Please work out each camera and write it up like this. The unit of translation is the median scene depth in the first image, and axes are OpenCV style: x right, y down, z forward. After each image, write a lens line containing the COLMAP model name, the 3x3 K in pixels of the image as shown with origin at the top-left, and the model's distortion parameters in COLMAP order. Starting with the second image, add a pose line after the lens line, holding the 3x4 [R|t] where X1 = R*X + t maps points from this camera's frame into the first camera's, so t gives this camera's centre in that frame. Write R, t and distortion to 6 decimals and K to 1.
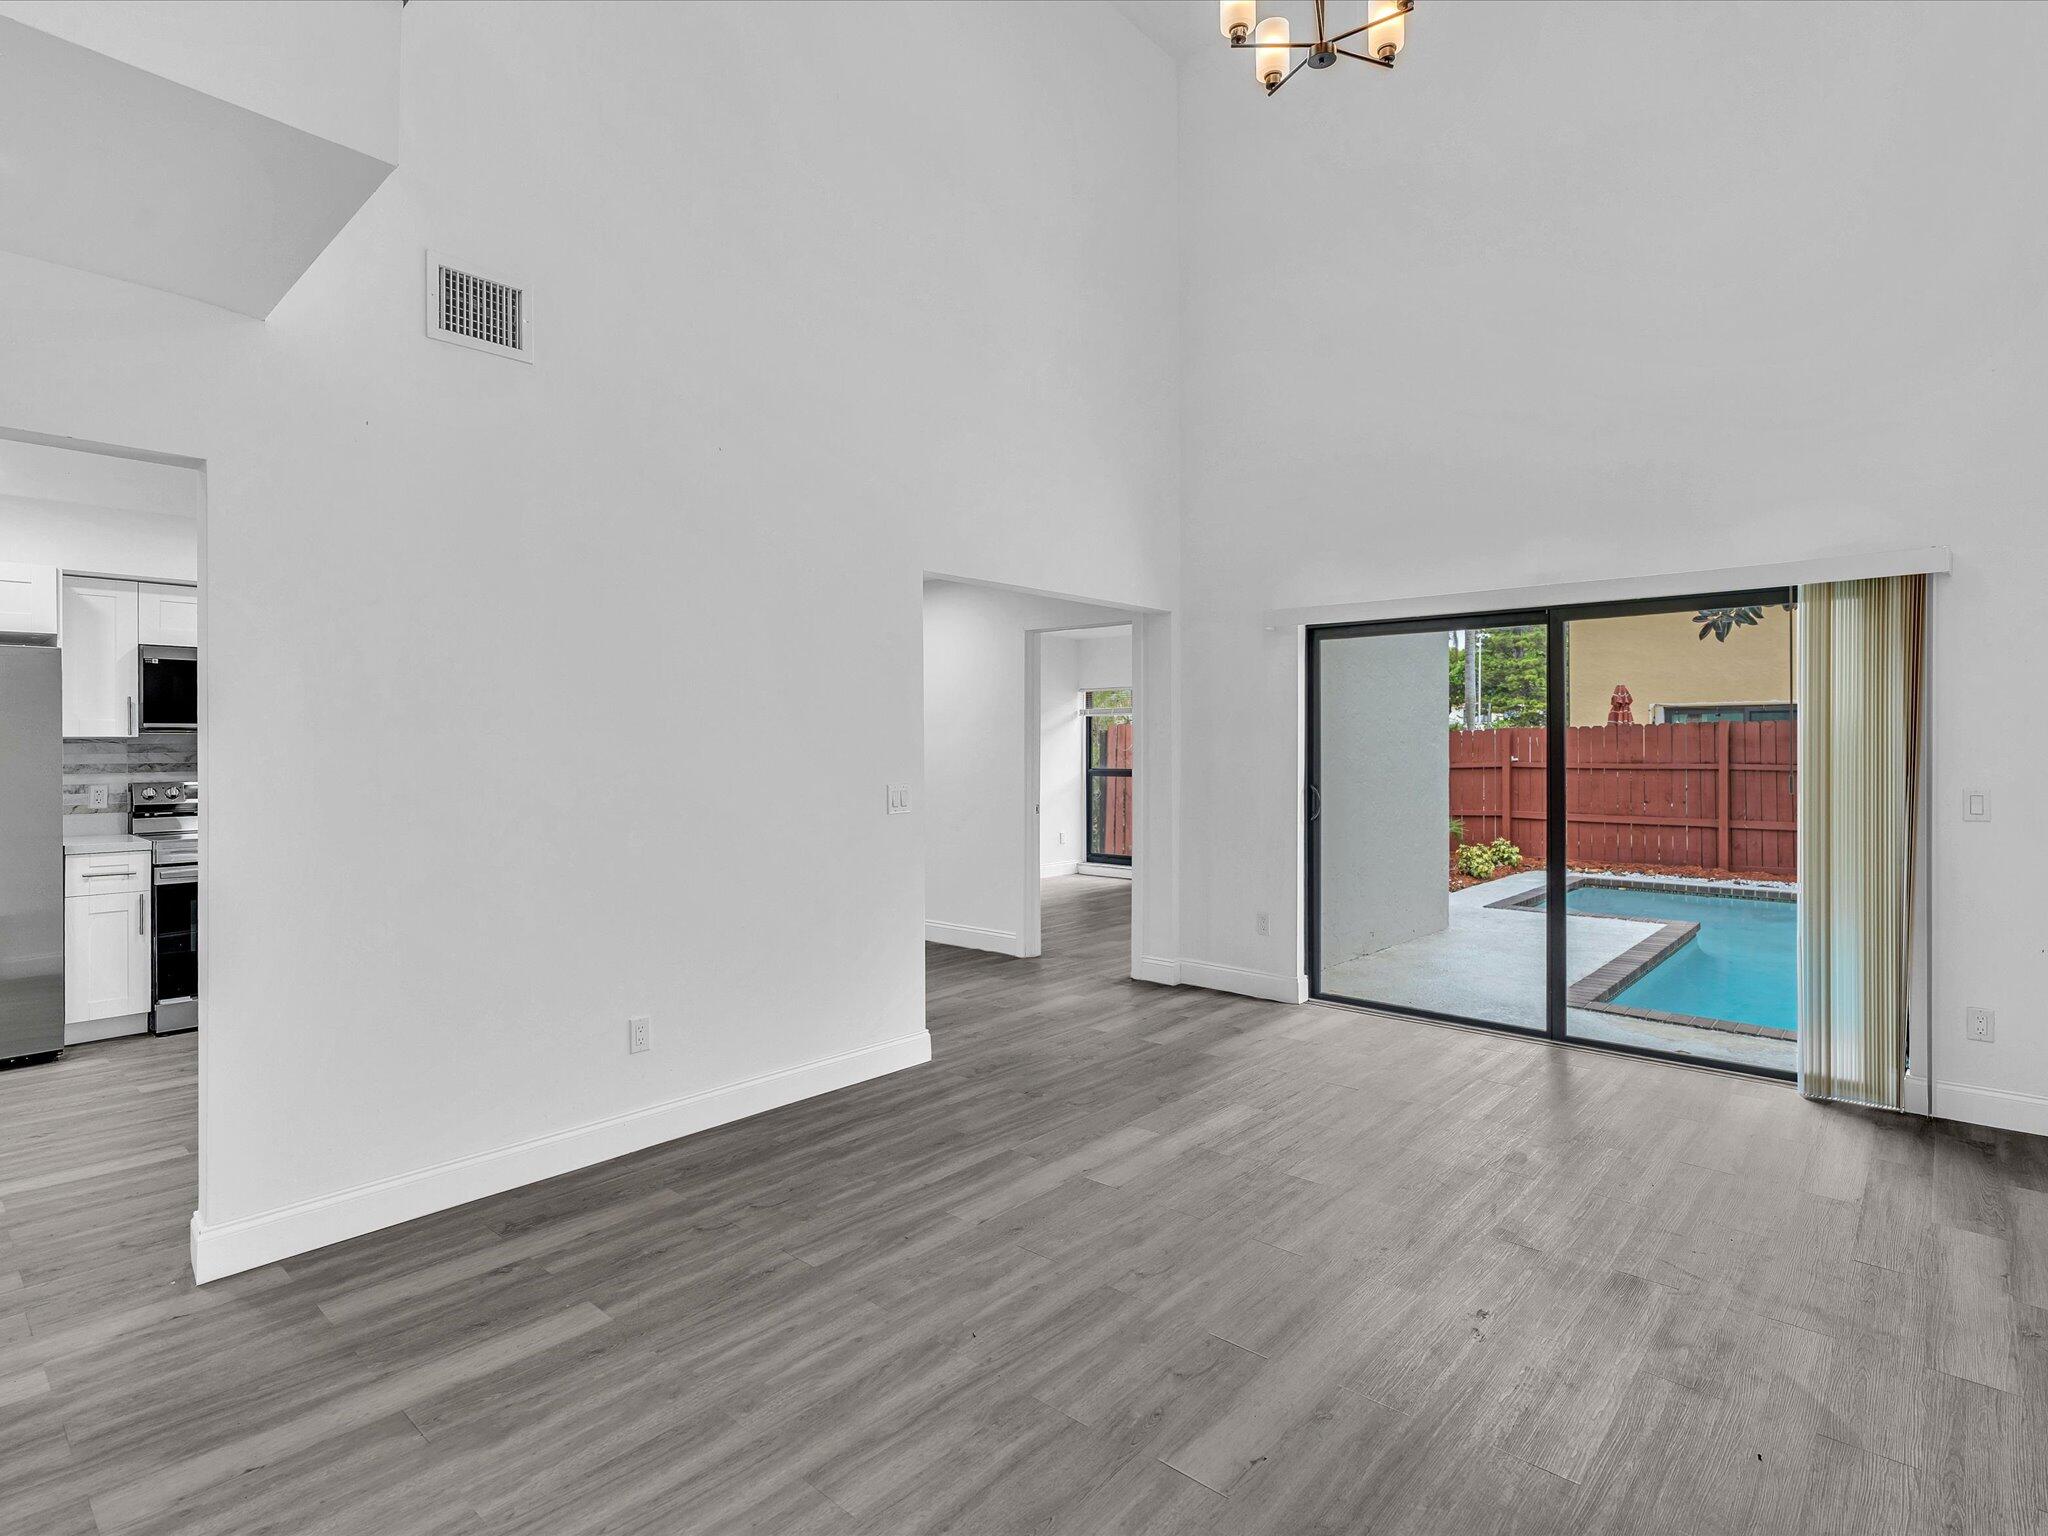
lens RADIAL K [[1041.7, 0, 1012.2], [0, 1041.7, 747.2], [0, 0, 1]] dist [-0.005670, 0.002038]
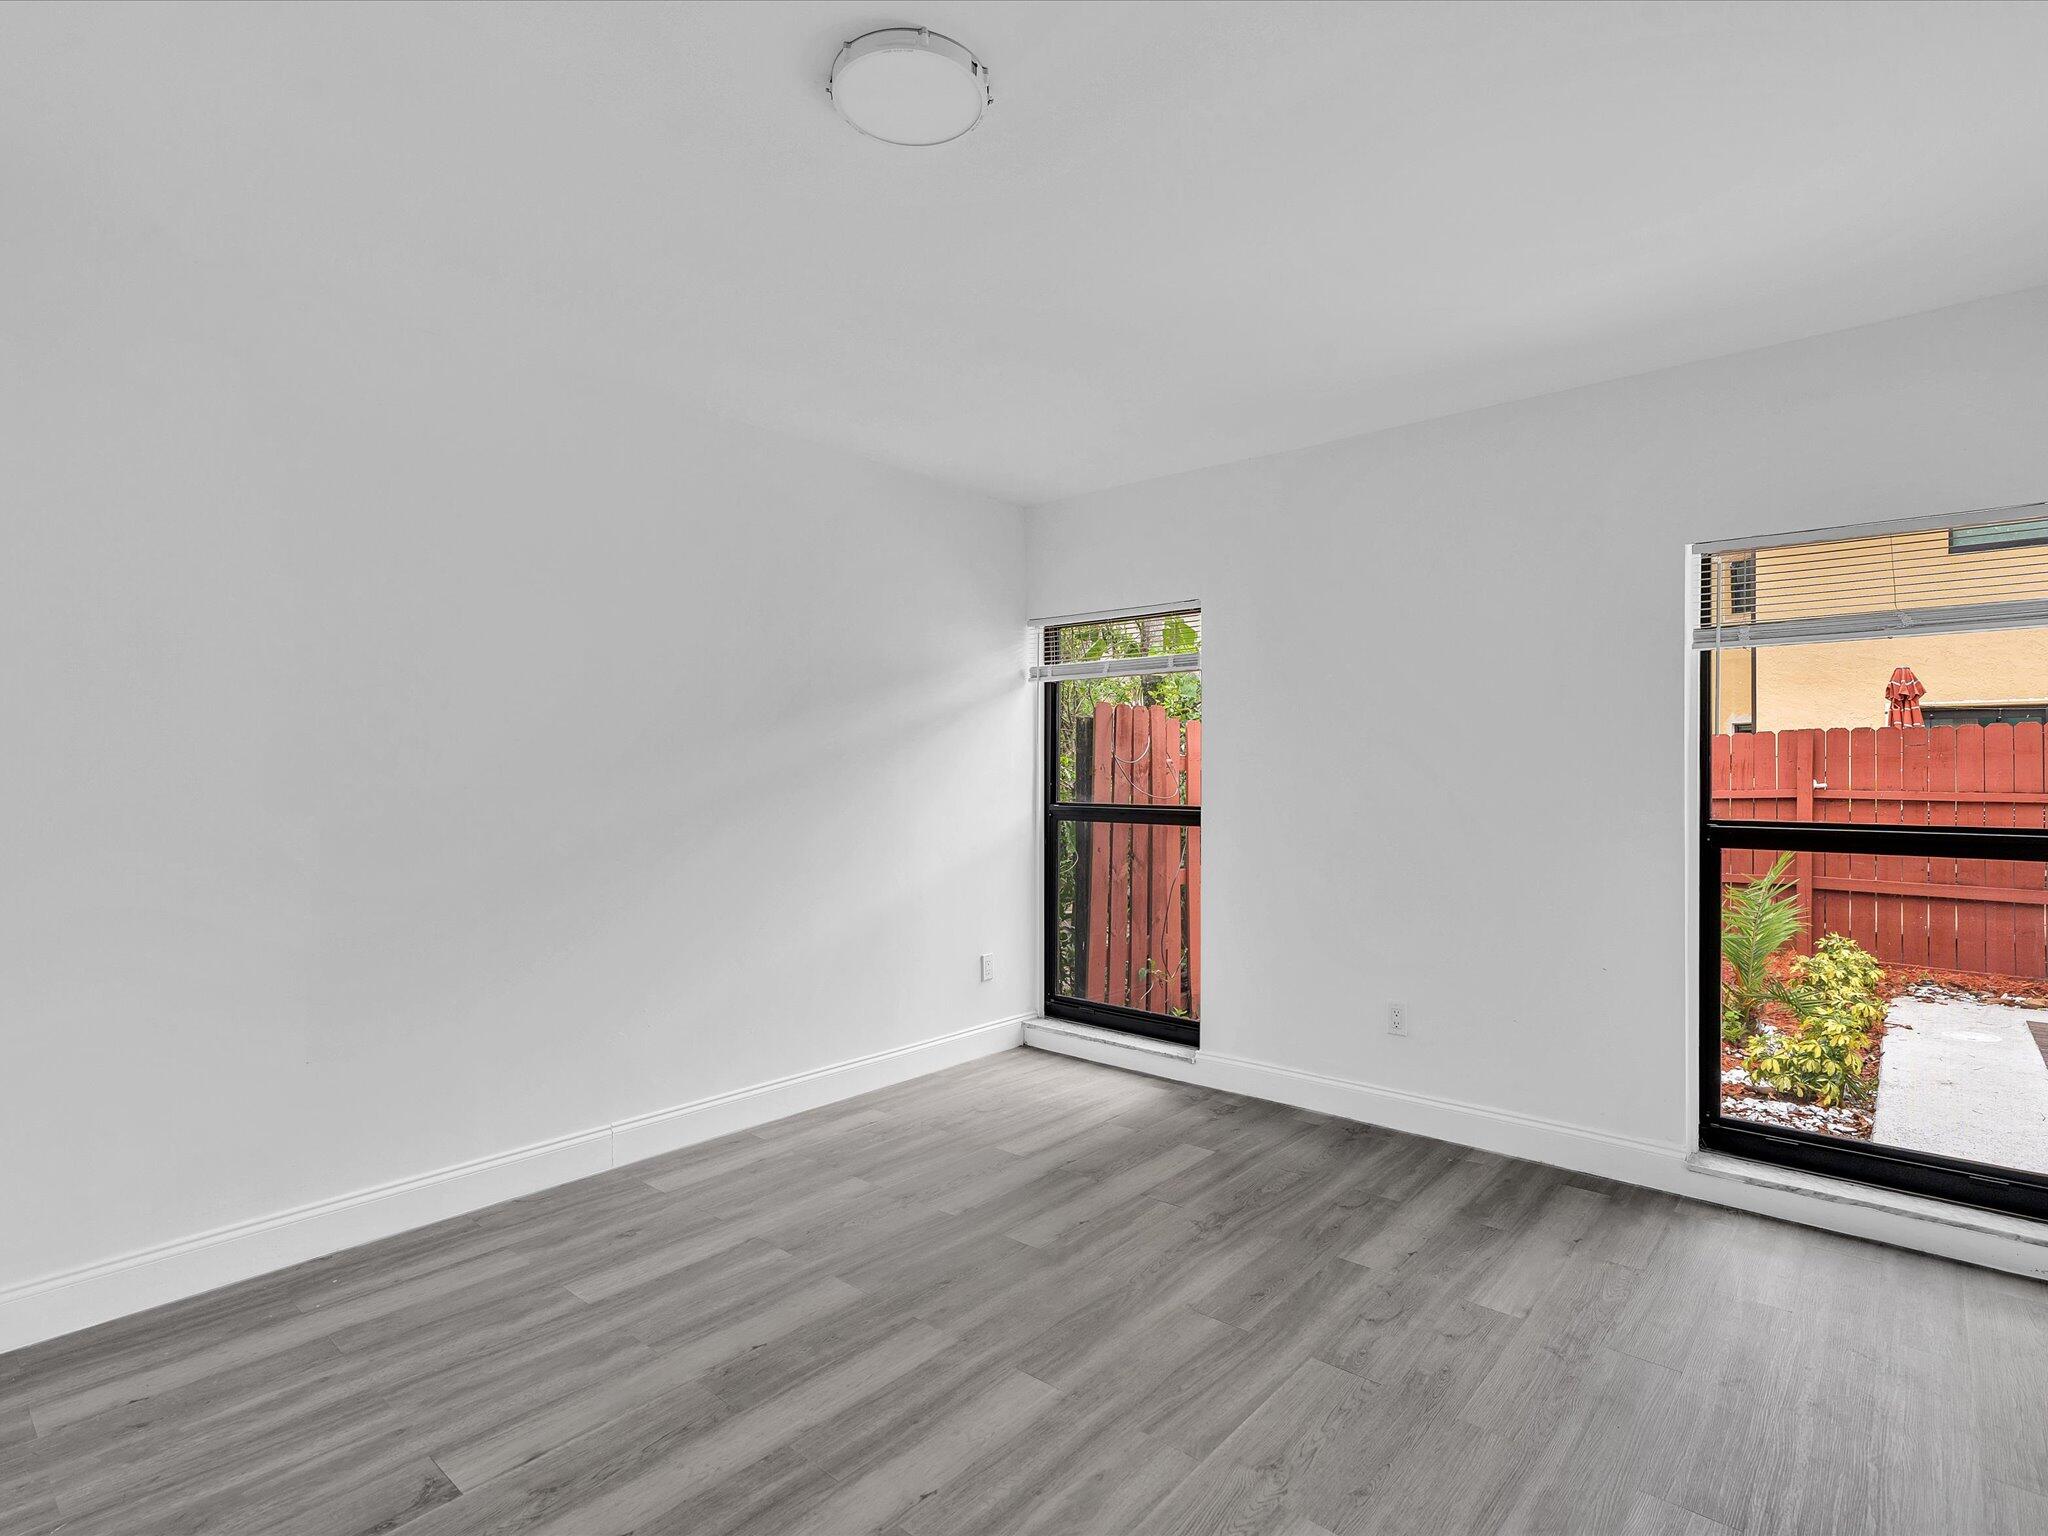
lens RADIAL K [[1038.3, 0, 1022.7], [0, 1038.3, 770.6], [0, 0, 1]] dist [-0.007846, 0.002015]
pose [[0.999726, 0.003332, 0.023184, 0.134755], [-0.003385, 0.999992, 0.002264, 0.017838], [-0.023176, -0.002342, 0.999729, 1.479340]]
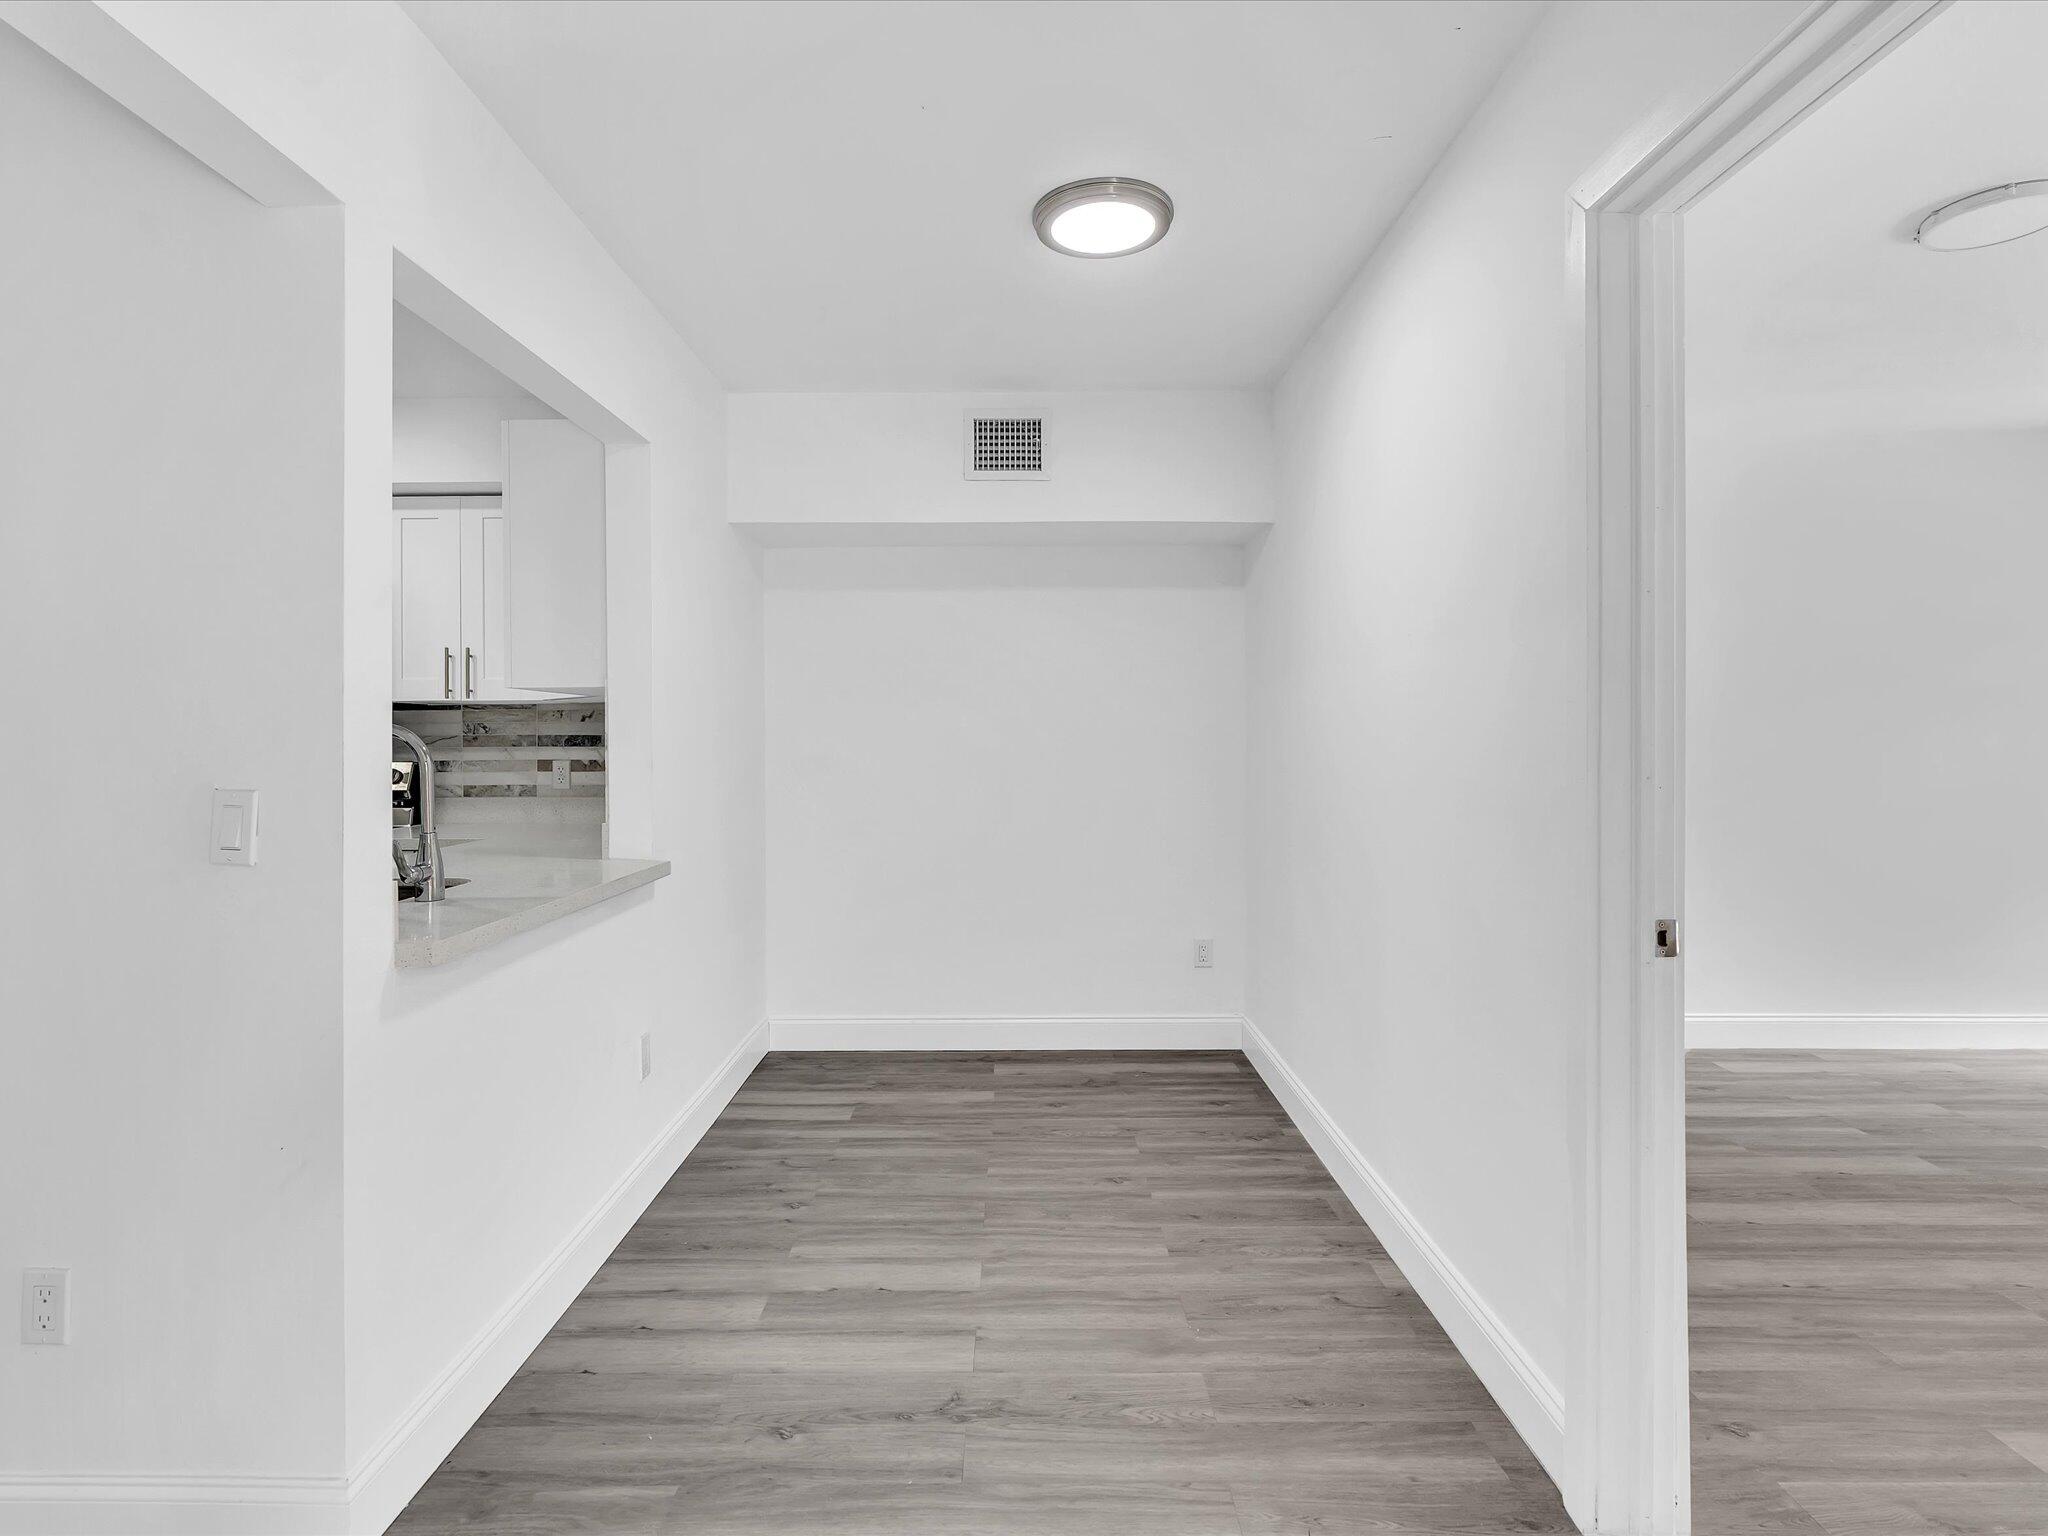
lens RADIAL K [[1041.3, 0, 1021.7], [0, 1041.3, 735.0], [0, 0, 1]] dist [-0.007250, 0.001682]
pose [[0.669597, -0.002208, -0.742722, 0.159842], [0.002686, 0.999996, -0.000551, 0.019715], [0.742720, -0.001626, 0.669600, 1.136551]]
